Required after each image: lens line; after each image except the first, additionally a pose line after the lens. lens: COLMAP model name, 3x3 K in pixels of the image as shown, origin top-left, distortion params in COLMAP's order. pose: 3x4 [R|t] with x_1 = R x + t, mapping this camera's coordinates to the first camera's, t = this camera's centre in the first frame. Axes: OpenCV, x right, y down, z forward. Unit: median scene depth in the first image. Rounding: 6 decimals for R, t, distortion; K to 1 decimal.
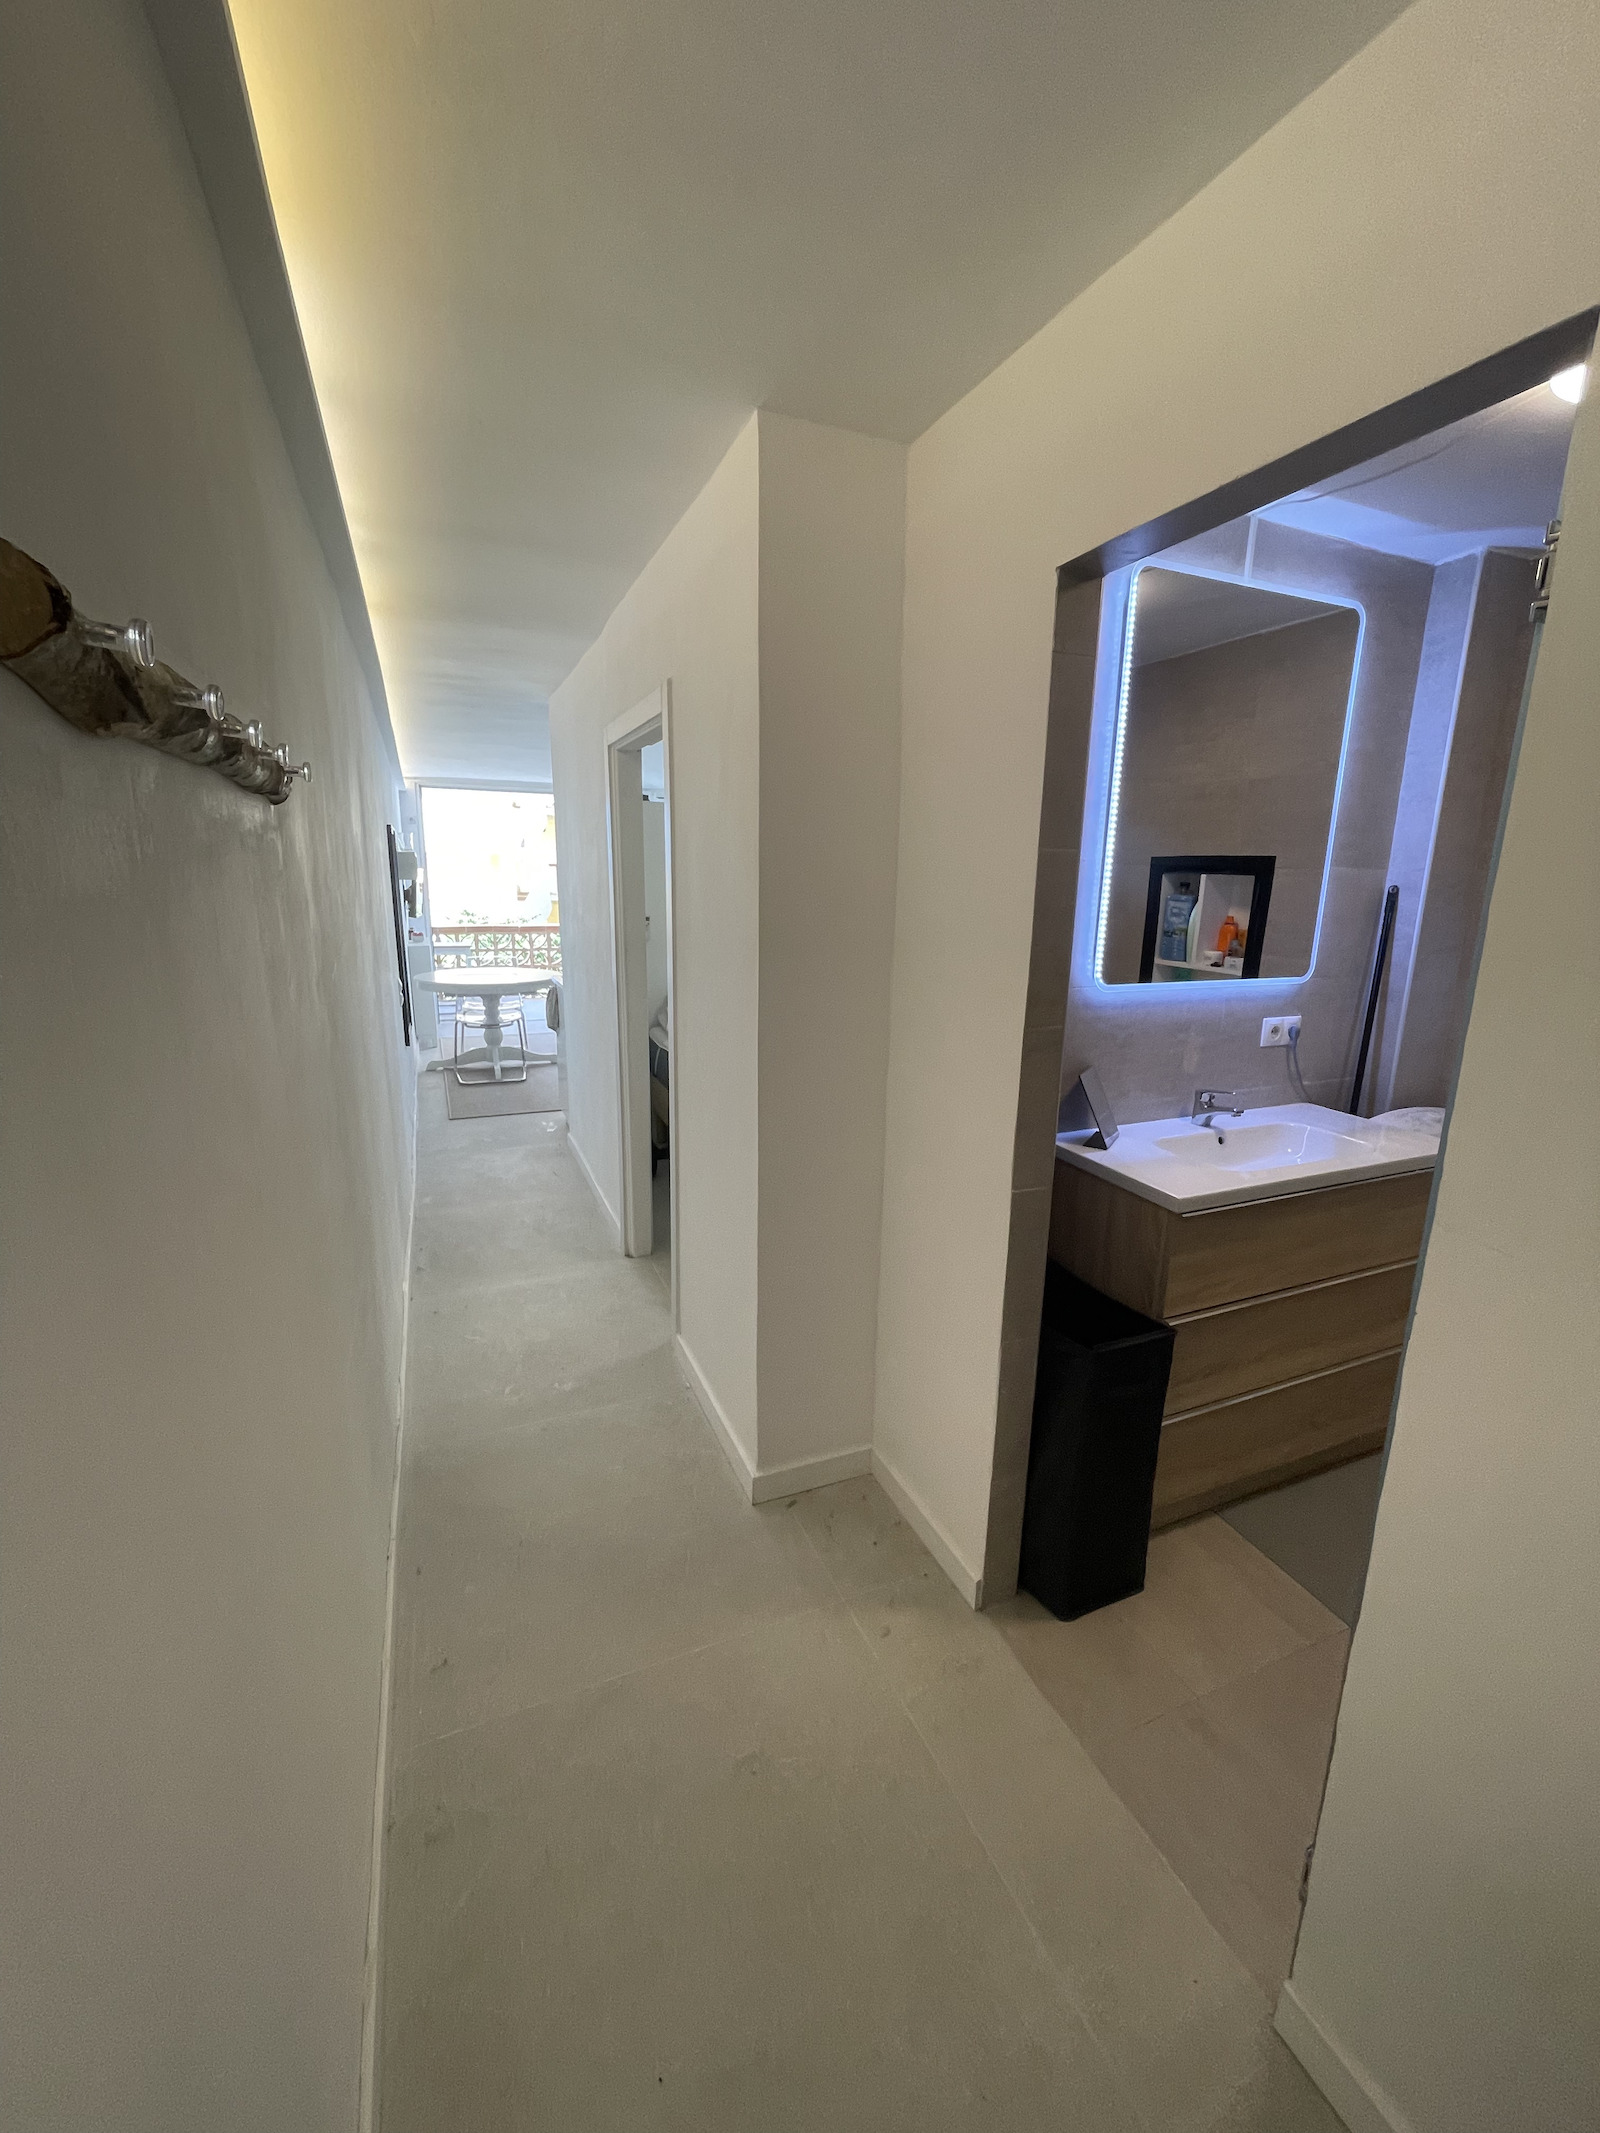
lens RADIAL K [[867.5, 0, 802.9], [0, 867.5, 1071.9], [0, 0, 1]] dist [-0.004074, 0.001892]
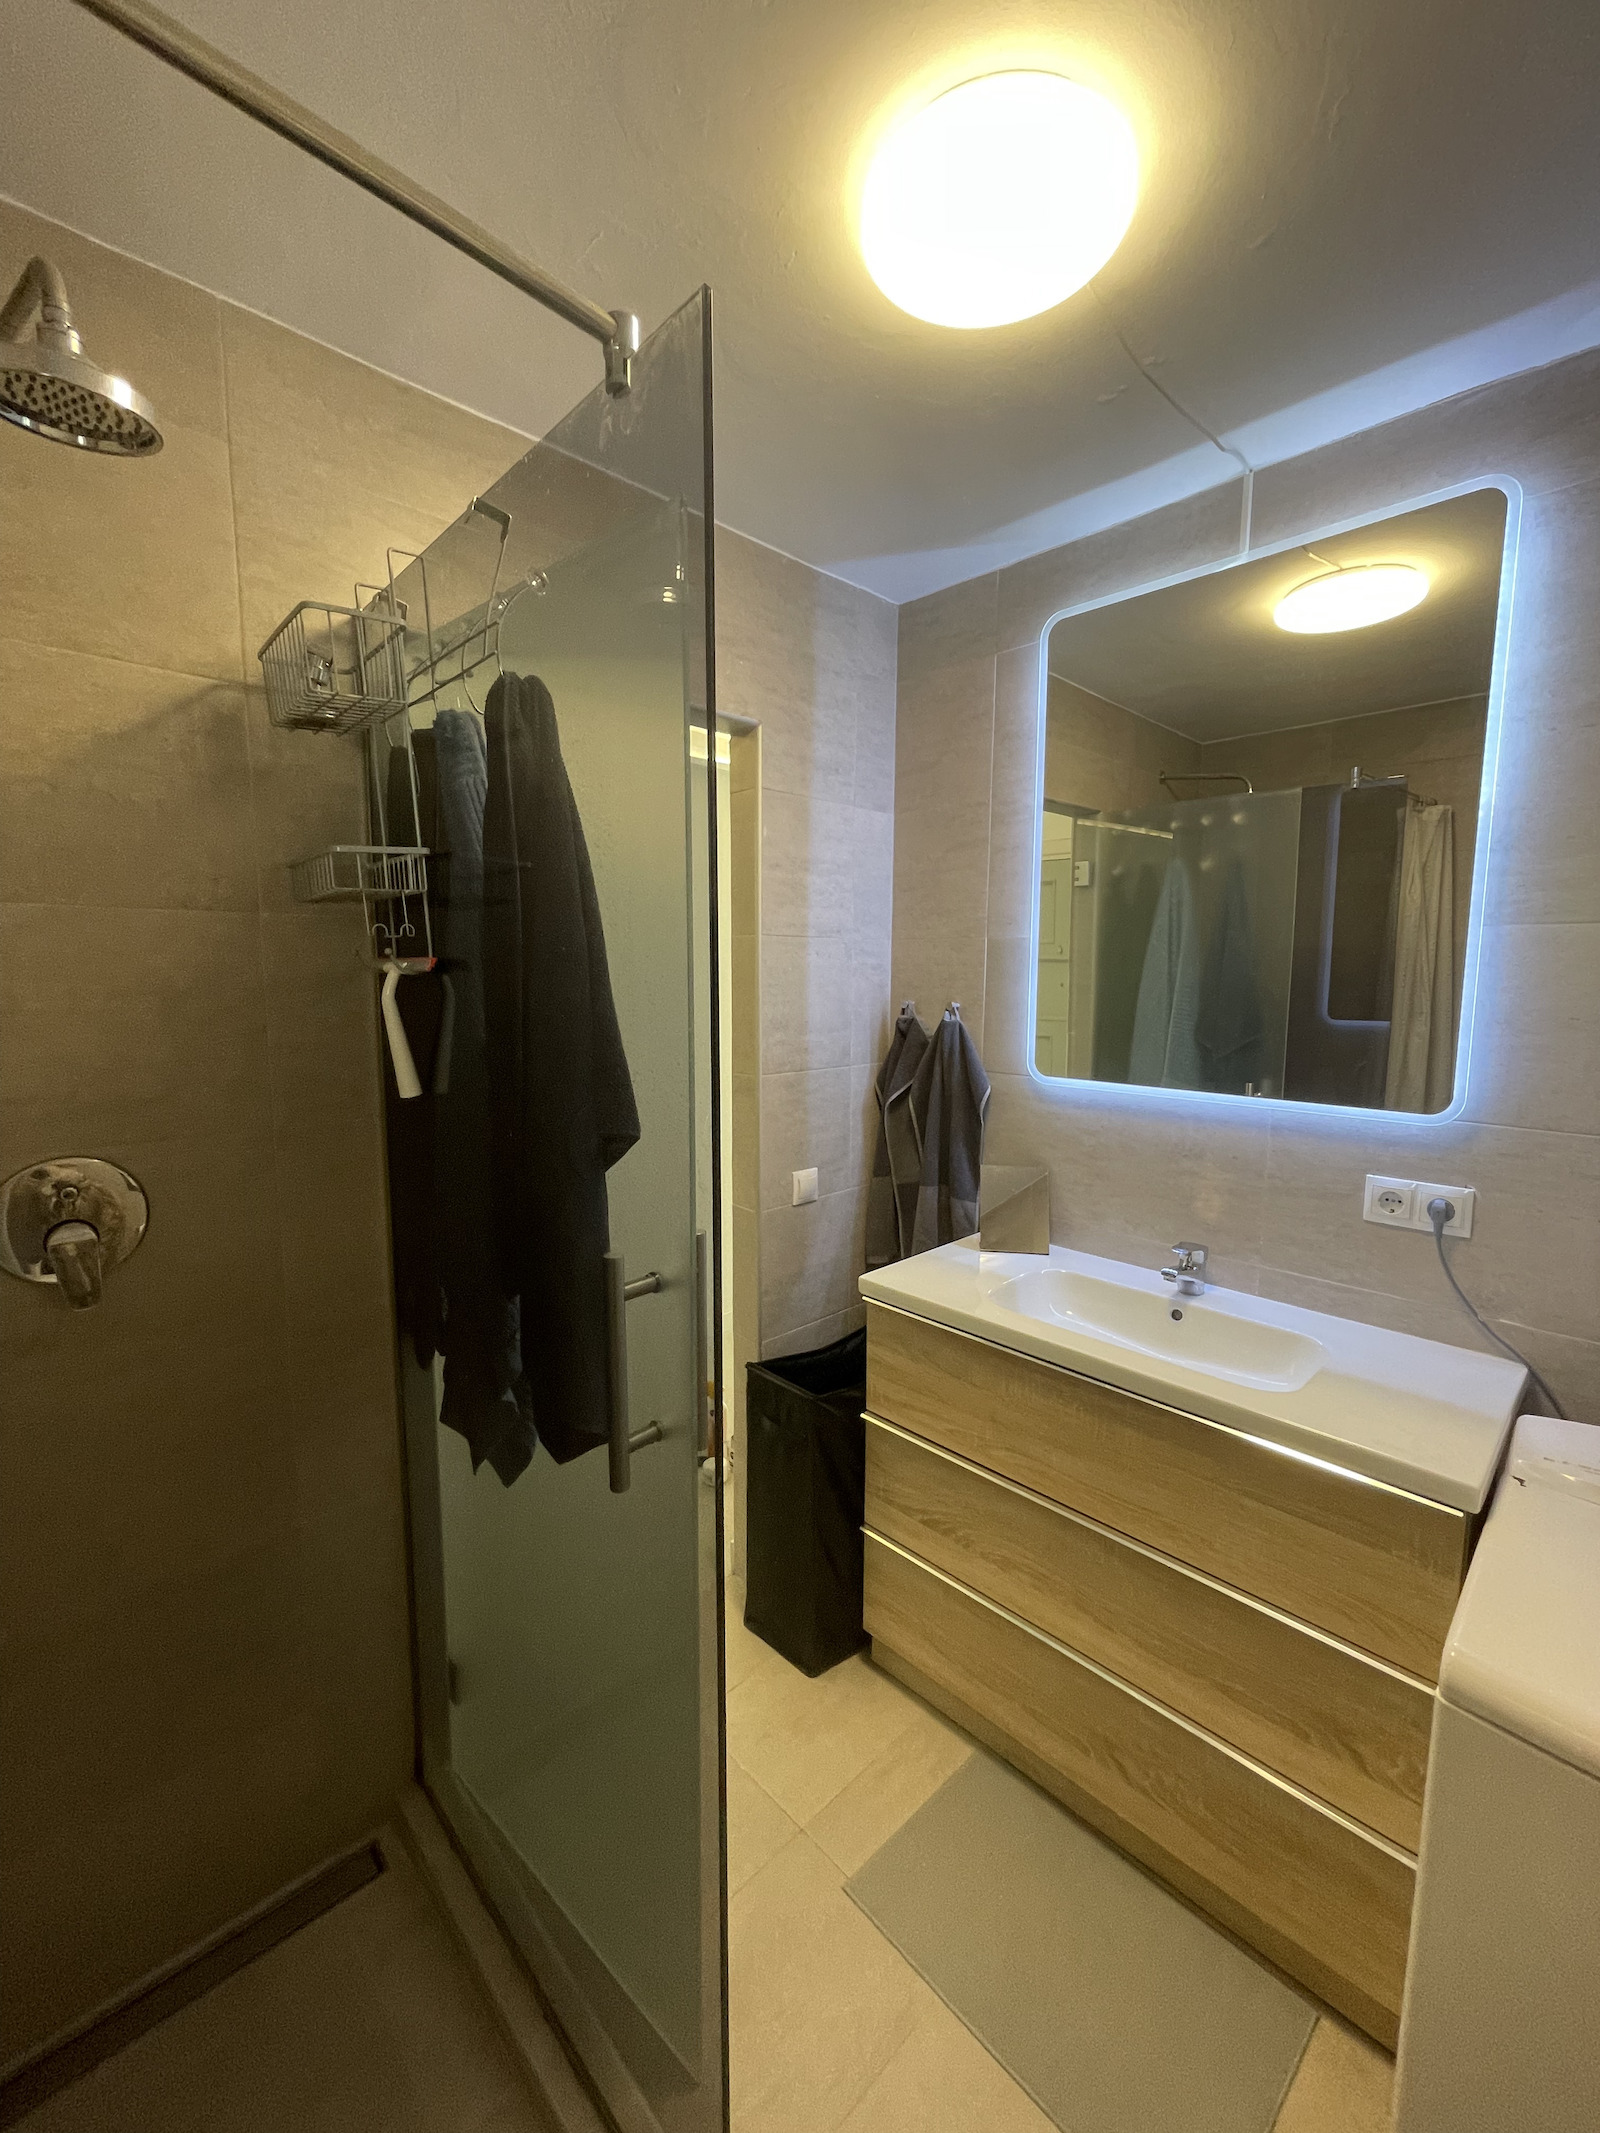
lens RADIAL K [[867.5, 0, 808.7], [0, 867.5, 1074.3], [0, 0, 1]] dist [-0.004074, 0.001892]
pose [[0.353107, 0.095422, -0.930704, 0.983416], [-0.202414, 0.979016, 0.023580, -0.067134], [0.913424, 0.180061, 0.365012, 0.417923]]
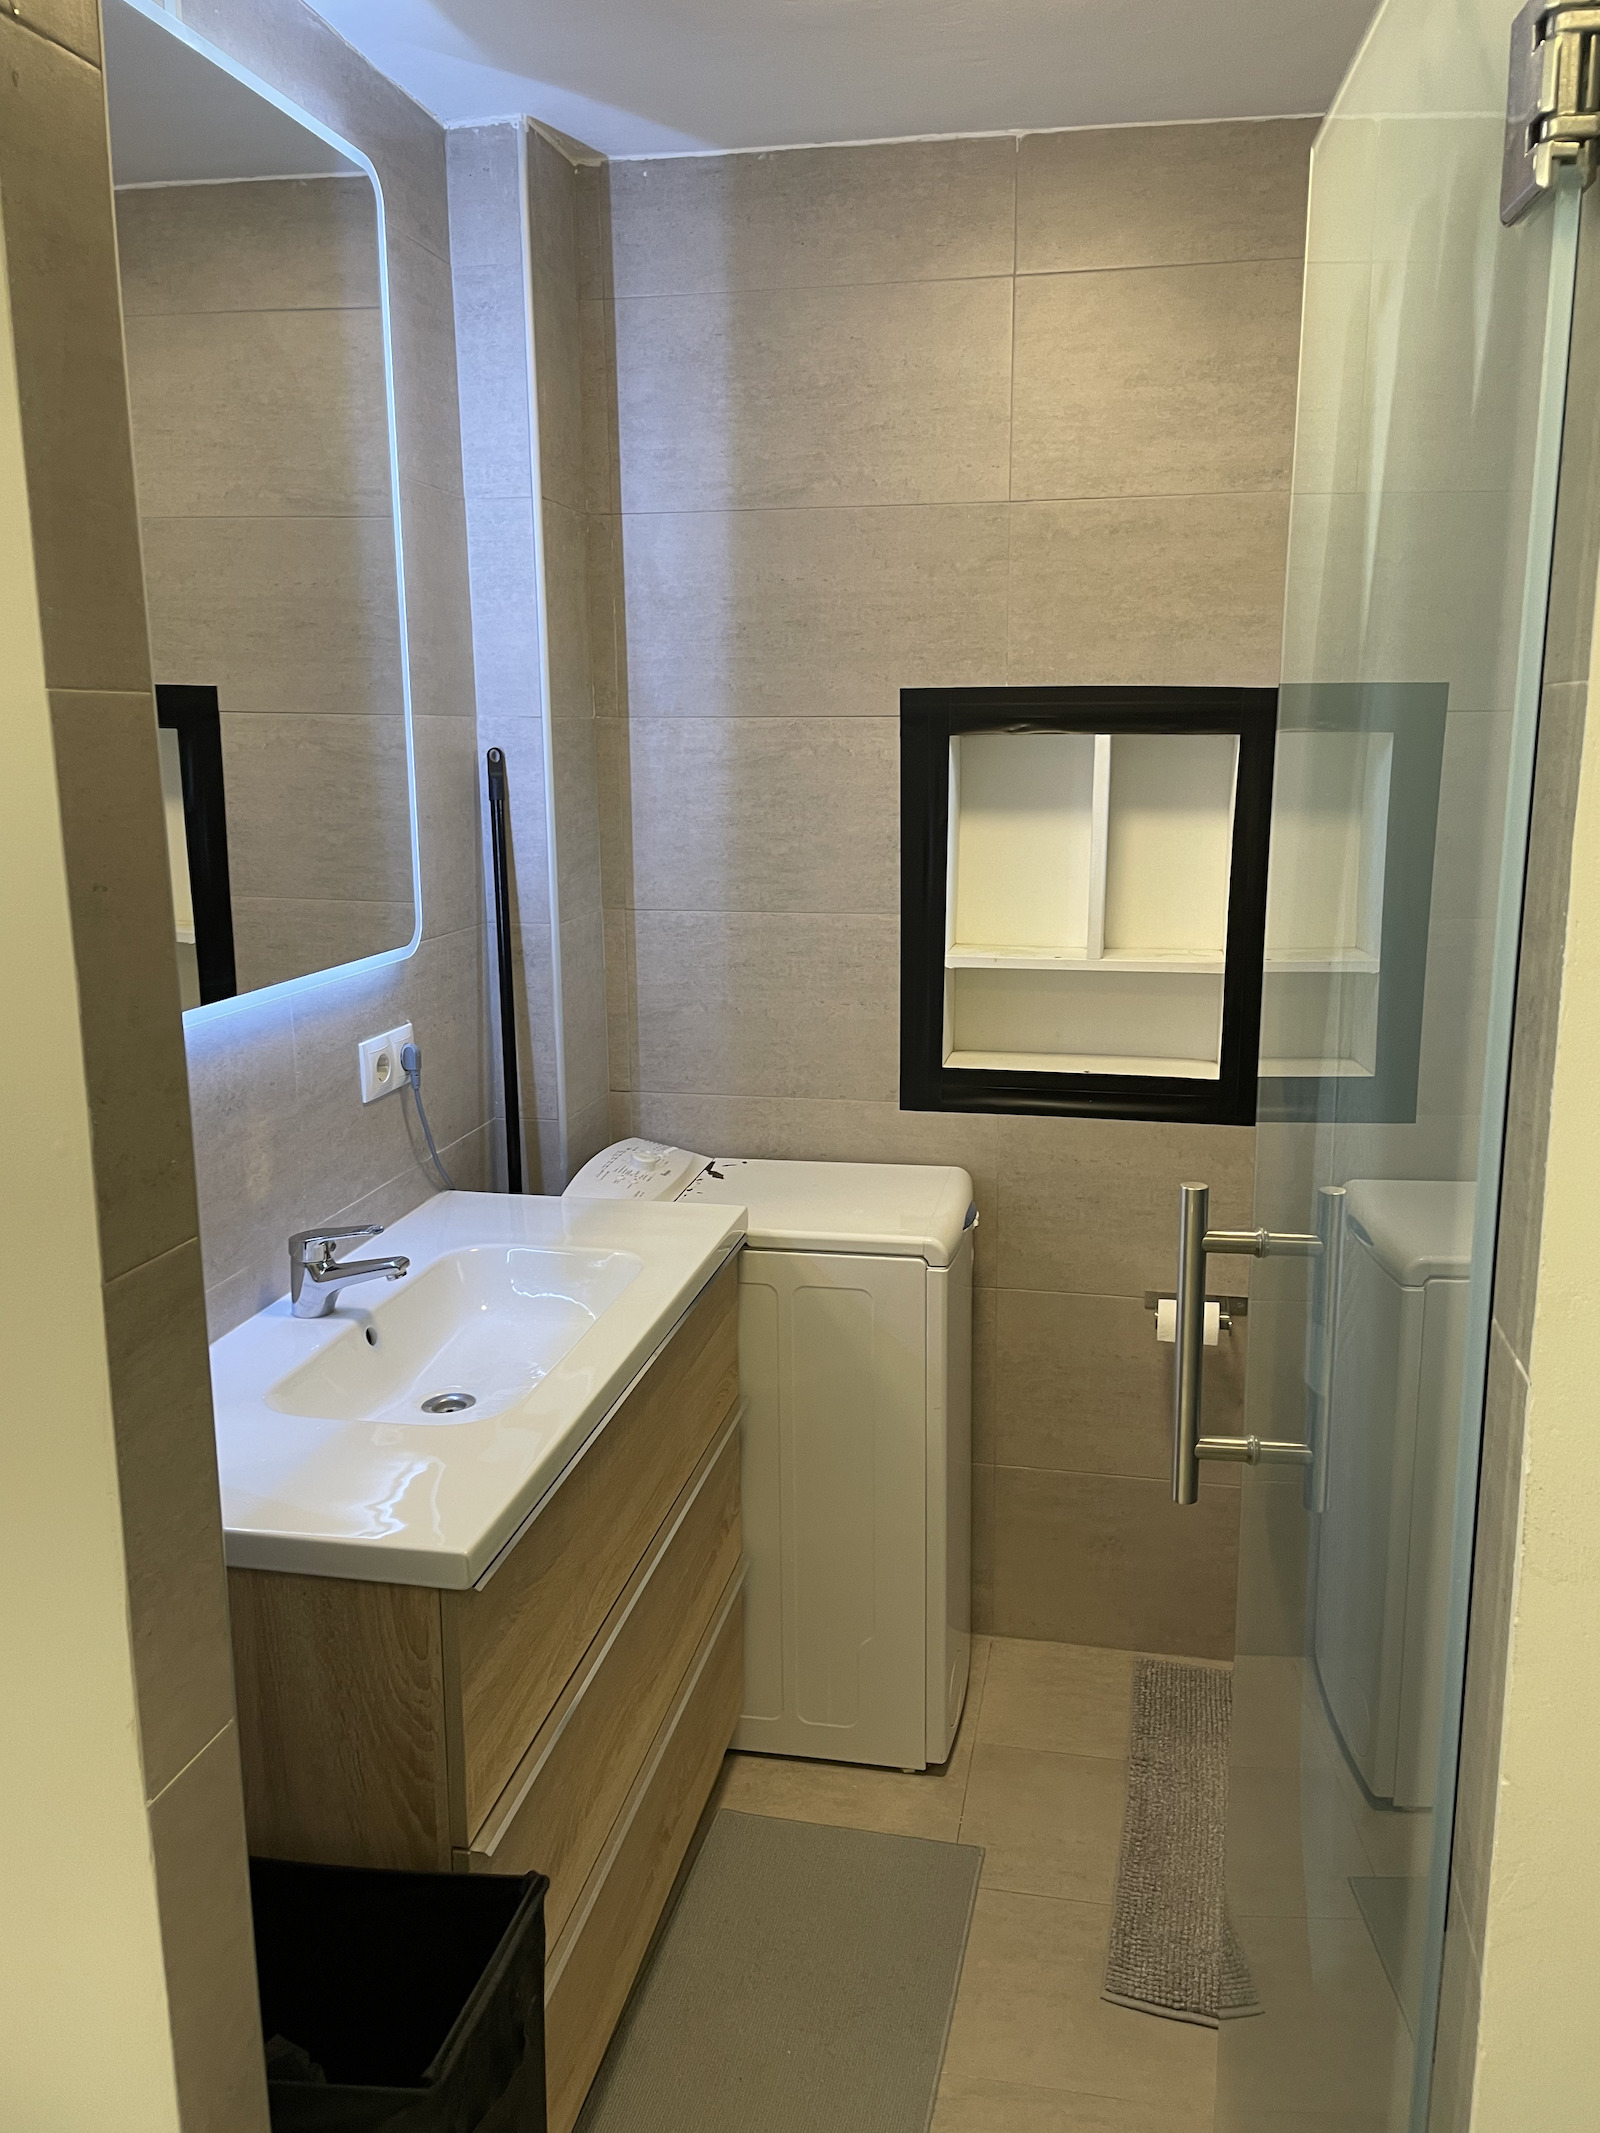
lens RADIAL K [[1618.9, 0, 843.8], [0, 1618.9, 1042.7], [0, 0, 1]] dist [0.082822, -0.079152]
pose [[0.552604, -0.175085, 0.814846, -0.033877], [0.191604, 0.978187, 0.080241, -0.084768], [-0.811121, 0.111786, 0.574097, 0.301426]]
